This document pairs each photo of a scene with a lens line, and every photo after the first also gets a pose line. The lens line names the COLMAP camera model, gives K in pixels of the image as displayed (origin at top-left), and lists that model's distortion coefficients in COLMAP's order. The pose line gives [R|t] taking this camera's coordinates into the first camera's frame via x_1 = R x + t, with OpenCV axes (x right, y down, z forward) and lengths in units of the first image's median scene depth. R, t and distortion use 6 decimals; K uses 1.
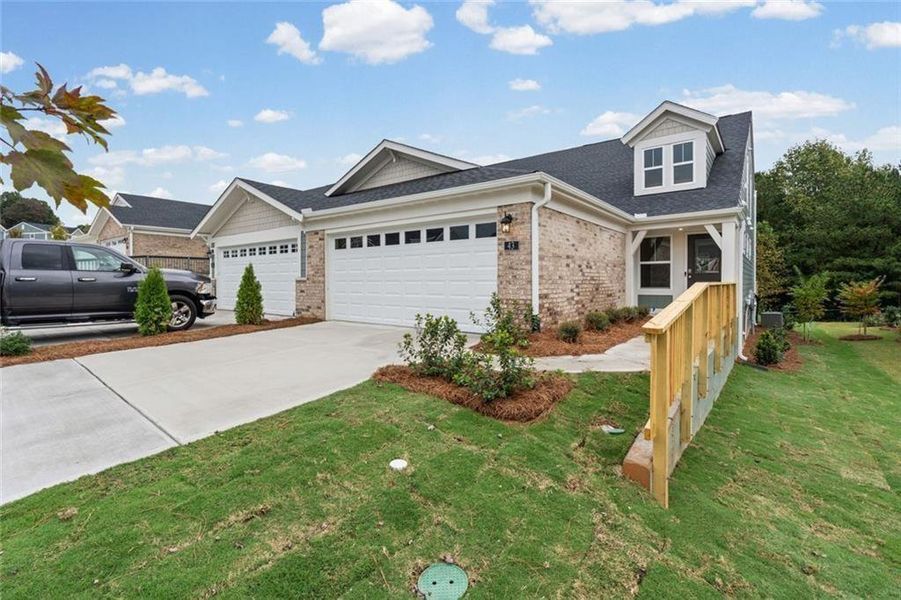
lens RADIAL K [[414.7, 0, 443.6], [0, 414.7, 281.6], [0, 0, 1]] dist [-0.002698, -0.000114]
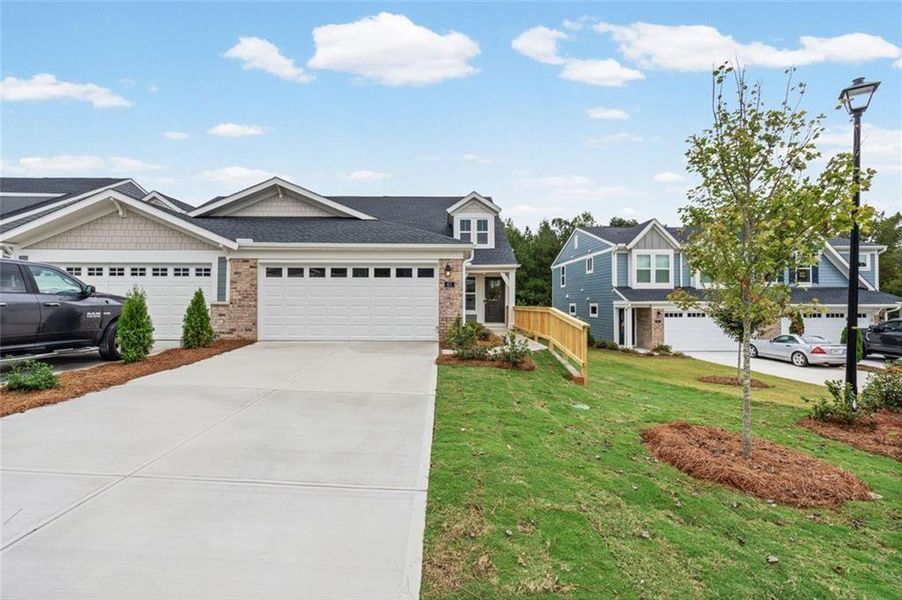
lens RADIAL K [[408.1, 0, 447.7], [0, 408.1, 296.6], [0, 0, 1]] dist [-0.005405, -0.000033]
pose [[0.778973, 0.015079, 0.626876, -0.567035], [-0.004756, 0.999824, -0.018140, -0.007311], [-0.627040, 0.011149, 0.778908, -0.158733]]
